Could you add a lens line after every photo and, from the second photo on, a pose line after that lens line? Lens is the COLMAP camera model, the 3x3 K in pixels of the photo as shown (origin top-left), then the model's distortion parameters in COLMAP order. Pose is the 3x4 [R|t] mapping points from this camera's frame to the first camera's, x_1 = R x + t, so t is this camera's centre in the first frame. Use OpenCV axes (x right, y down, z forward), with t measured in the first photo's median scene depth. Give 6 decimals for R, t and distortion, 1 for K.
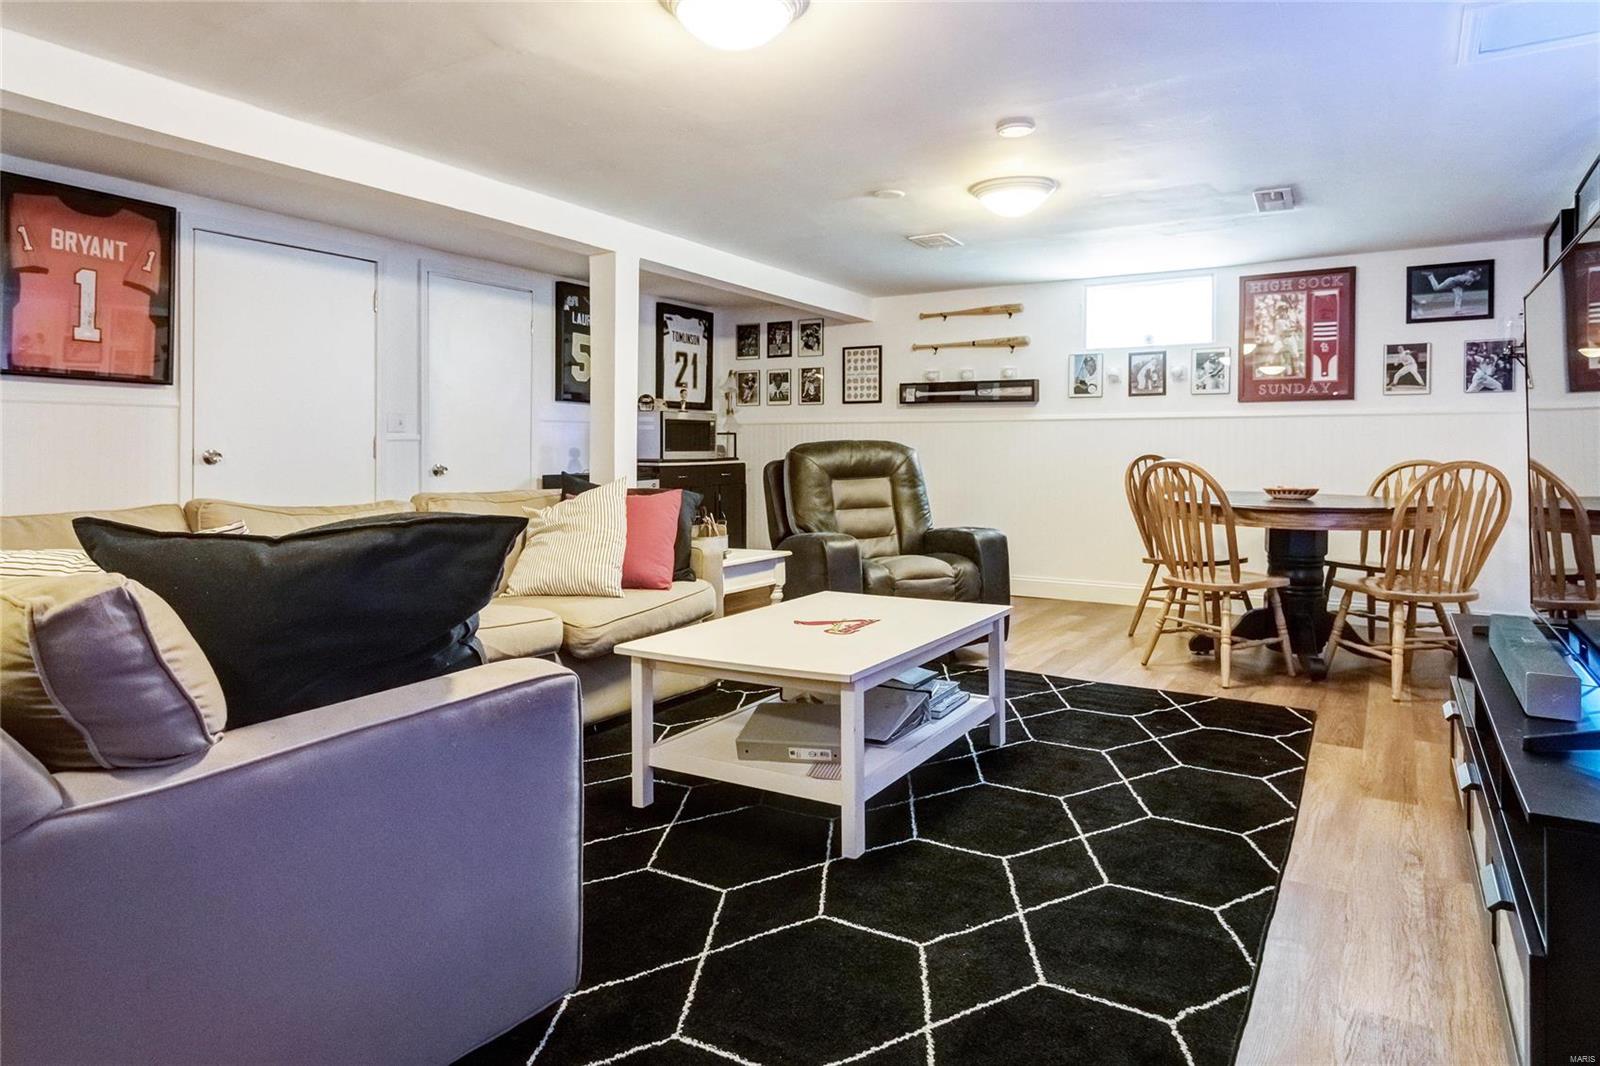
lens RADIAL K [[940.7, 0, 801.5], [0, 940.7, 455.9], [0, 0, 1]] dist [0.019601, -0.009350]
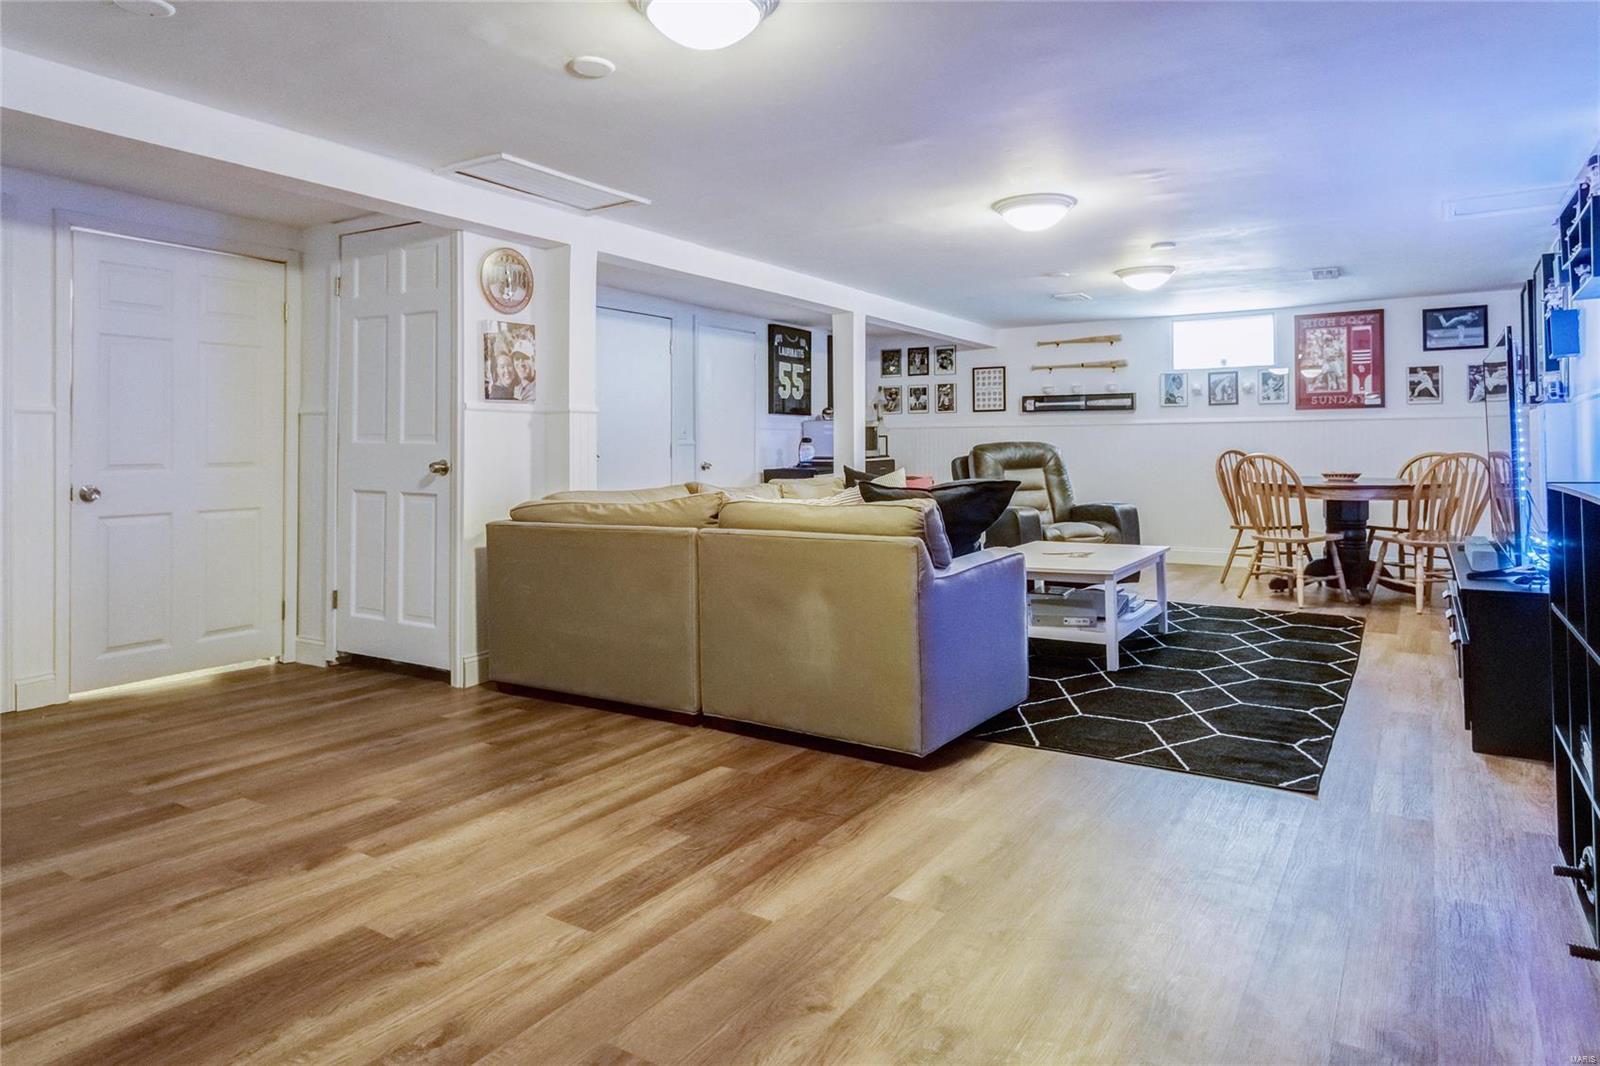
lens RADIAL K [[940.7, 0, 781.6], [0, 940.7, 431.0], [0, 0, 1]] dist [0.019601, -0.009350]
pose [[0.999241, -0.010120, -0.037627, -0.222873], [0.009228, 0.999674, -0.023816, -0.002068], [0.037856, 0.023450, 0.999008, -0.376552]]
